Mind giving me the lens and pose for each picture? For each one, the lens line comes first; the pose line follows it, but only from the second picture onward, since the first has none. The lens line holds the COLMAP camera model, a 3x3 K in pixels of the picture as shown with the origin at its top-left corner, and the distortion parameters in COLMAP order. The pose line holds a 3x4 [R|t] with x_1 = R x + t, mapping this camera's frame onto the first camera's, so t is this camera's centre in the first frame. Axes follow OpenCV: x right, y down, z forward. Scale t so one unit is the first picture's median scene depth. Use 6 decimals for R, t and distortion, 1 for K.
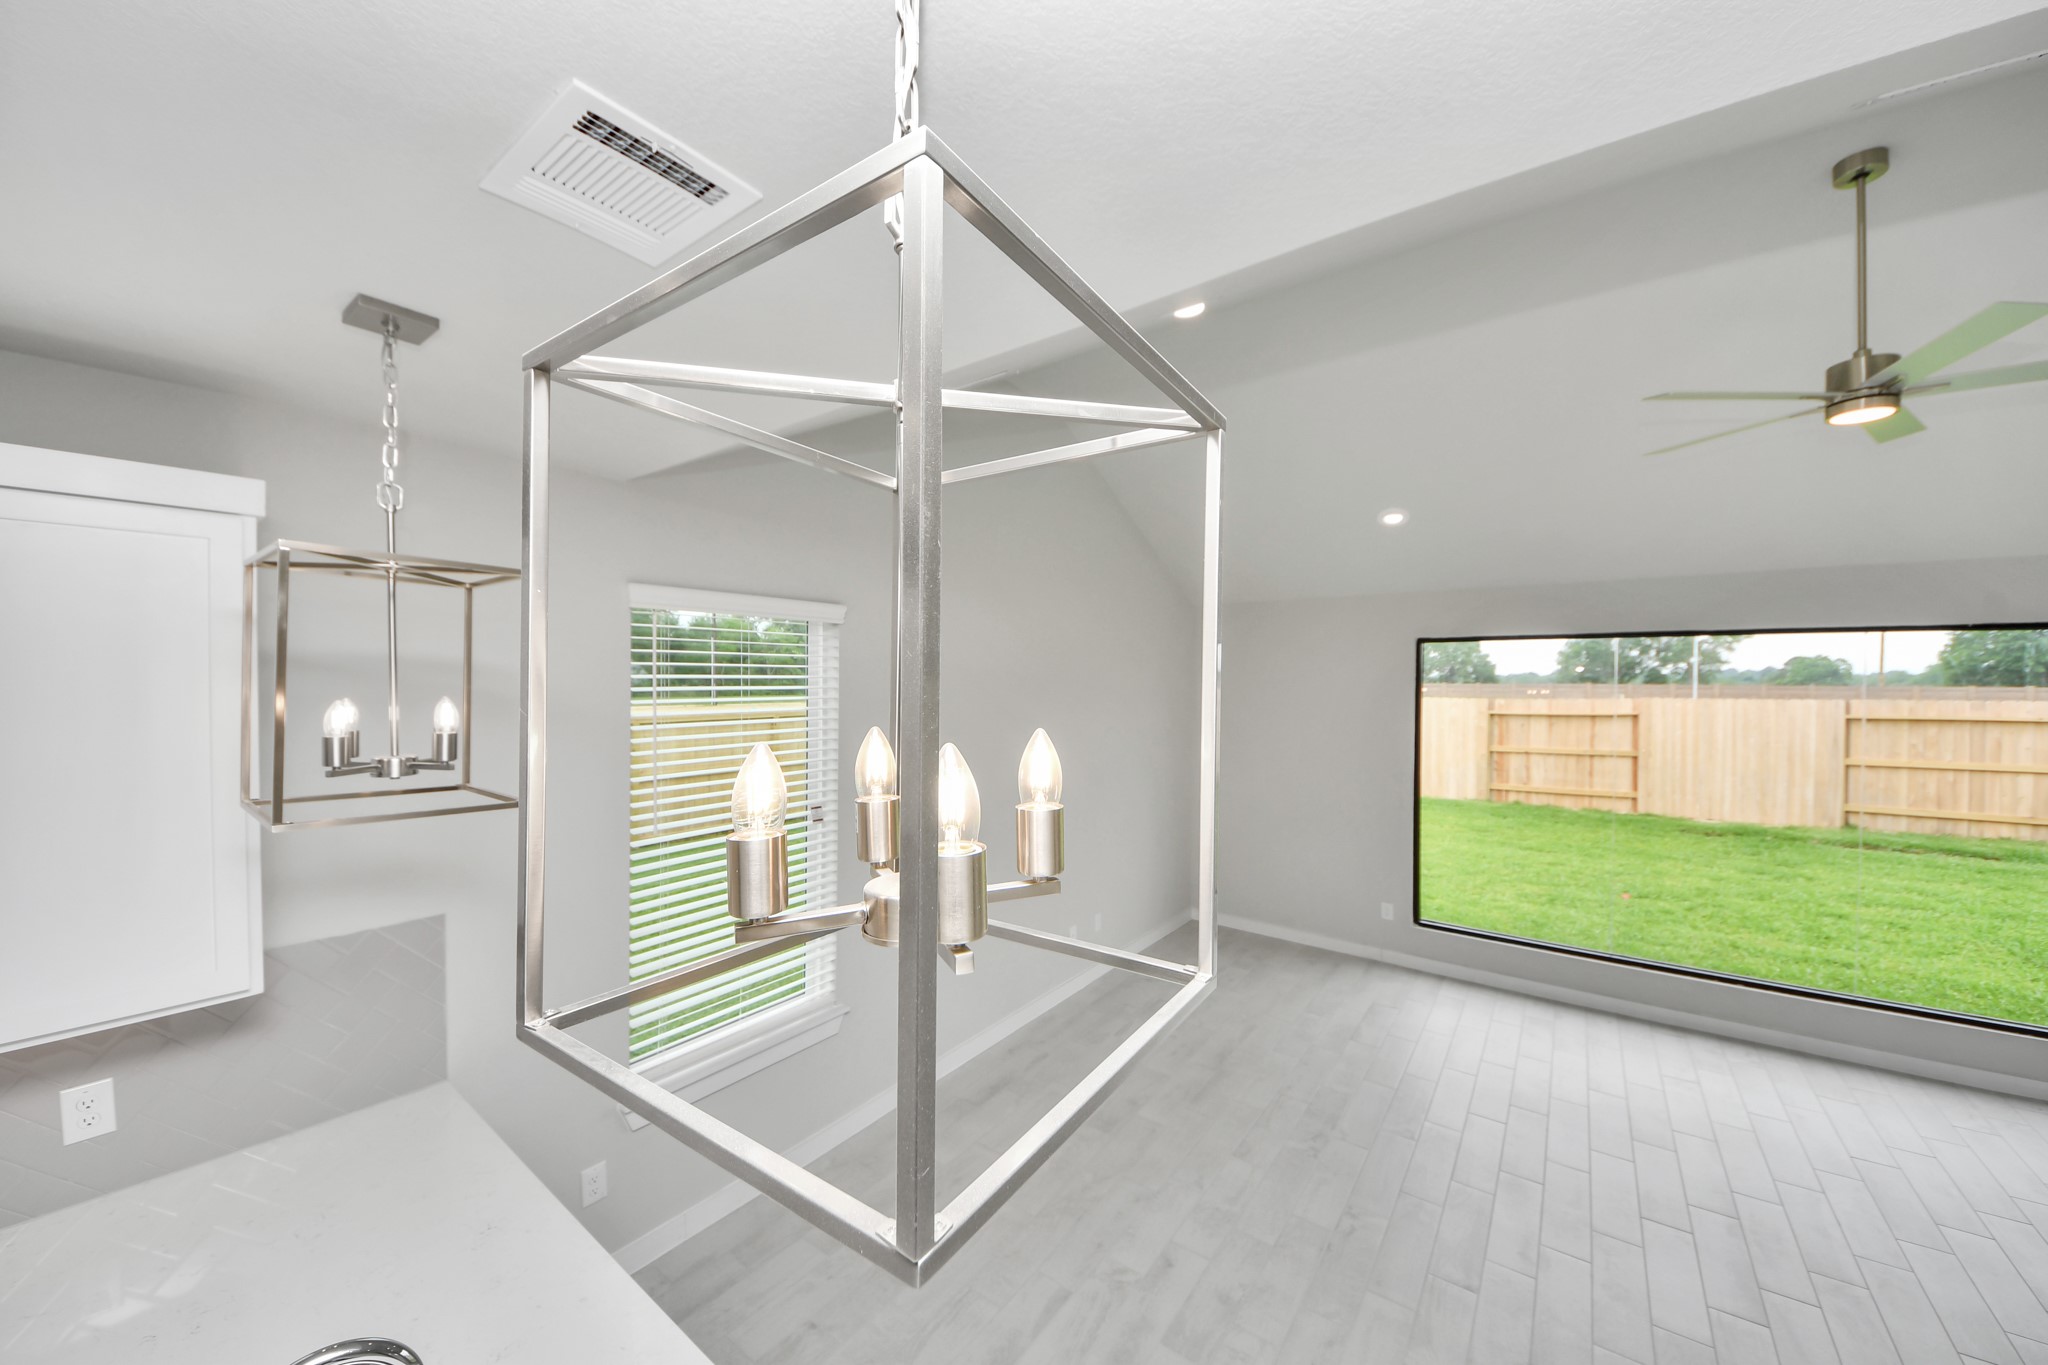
lens RADIAL K [[750.4, 0, 1024.4], [0, 750.4, 682.7], [0, 0, 1]] dist [-0.020589, -0.001833]
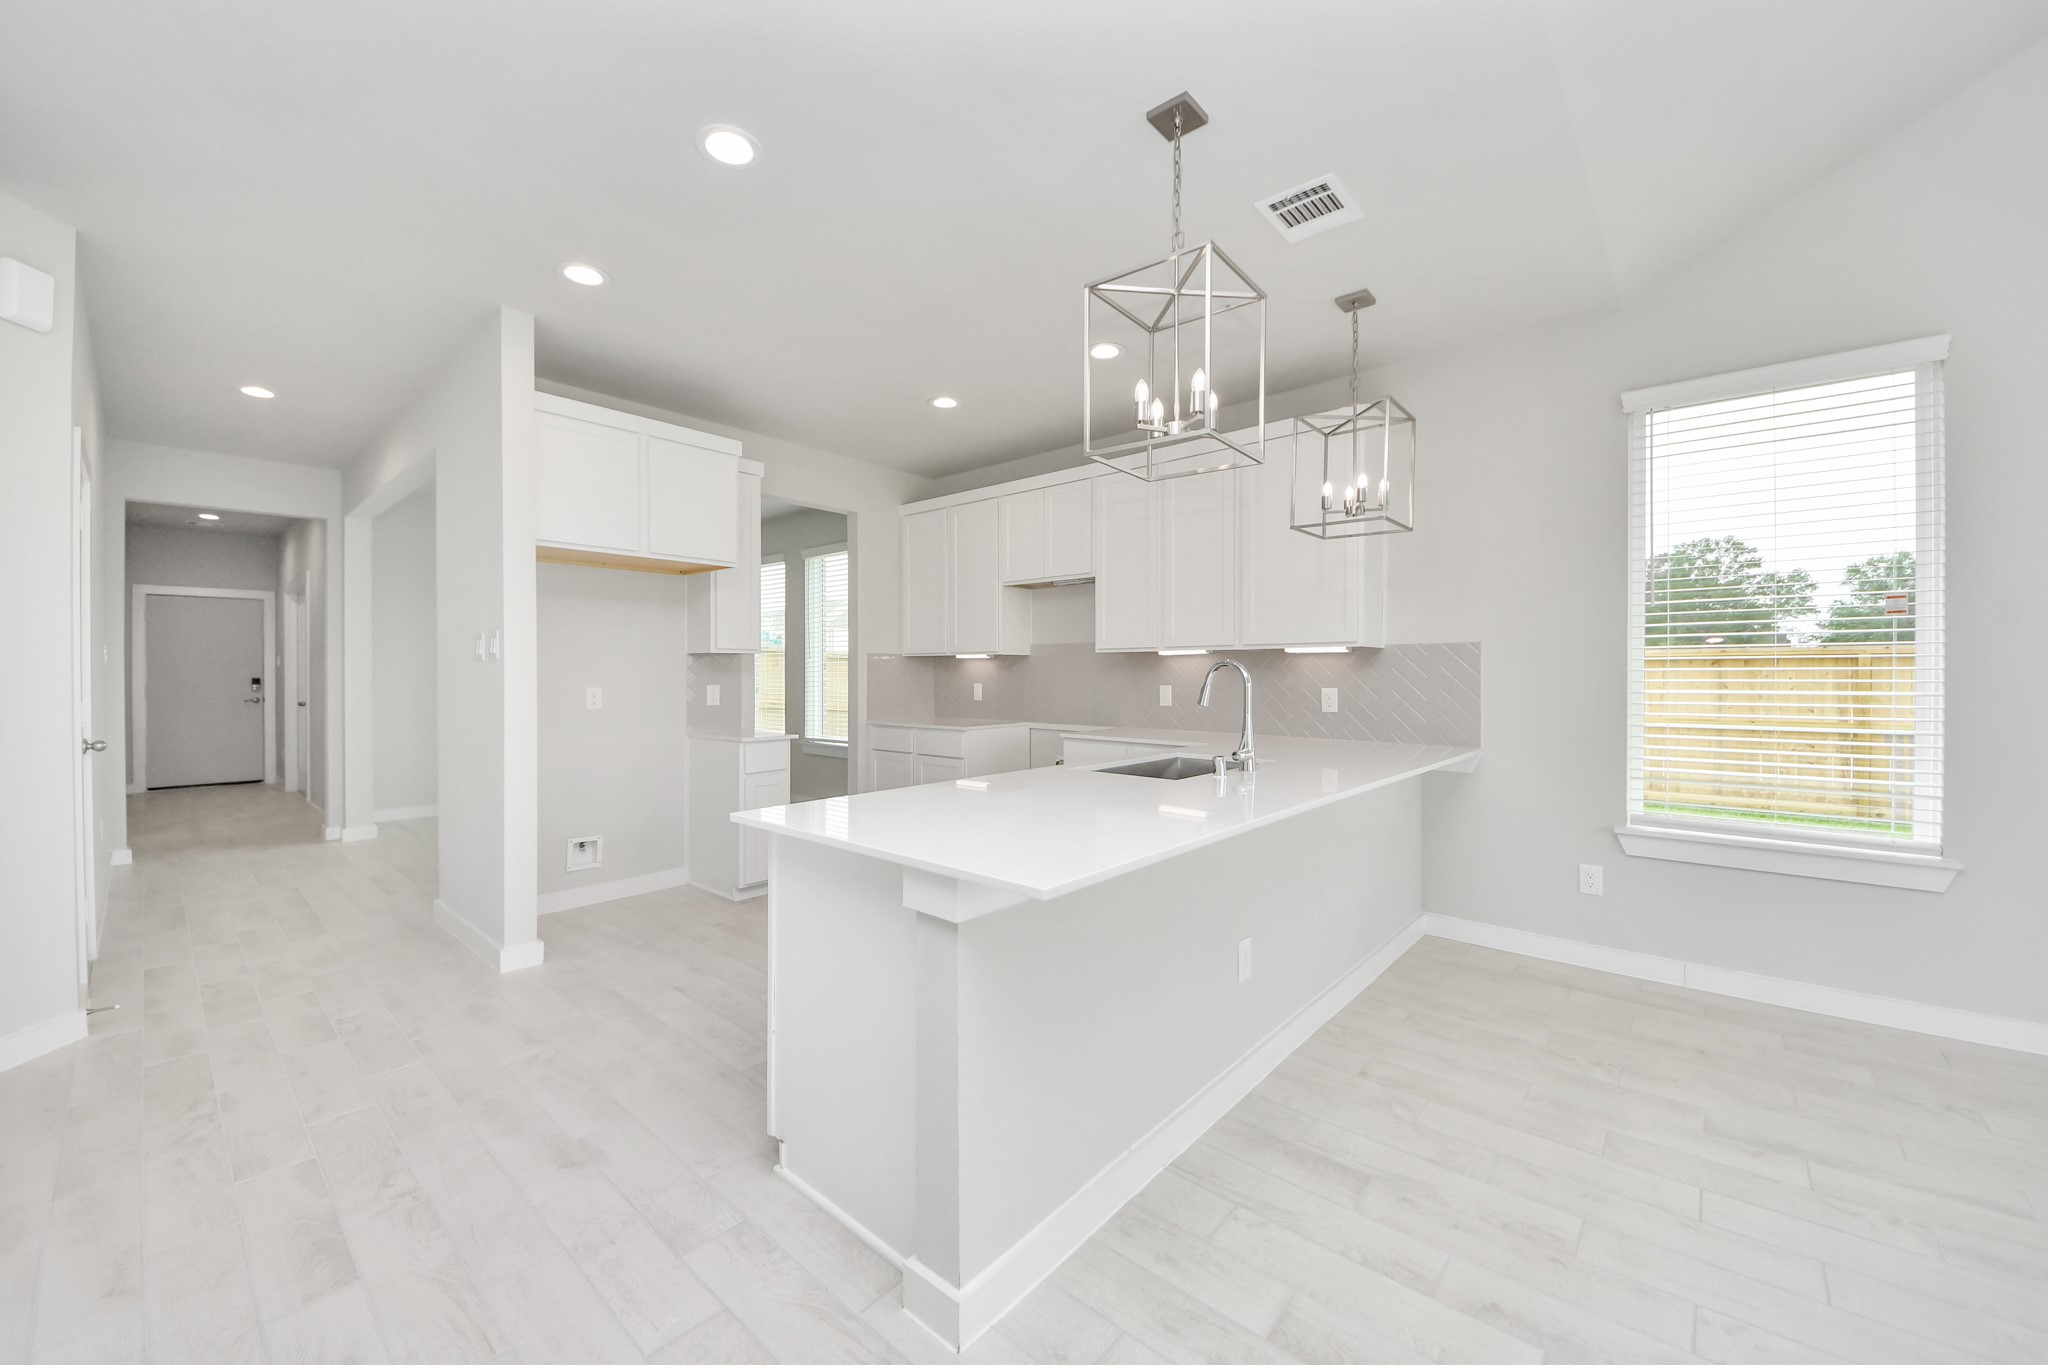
lens RADIAL K [[798.5, 0, 1016.1], [0, 798.5, 677.8], [0, 0, 1]] dist [-0.009497, -0.000698]
pose [[-0.073548, 0.001094, -0.997291, 0.213960], [-0.004472, 0.999989, 0.001426, 0.084962], [0.997282, 0.004565, -0.073542, 0.029461]]
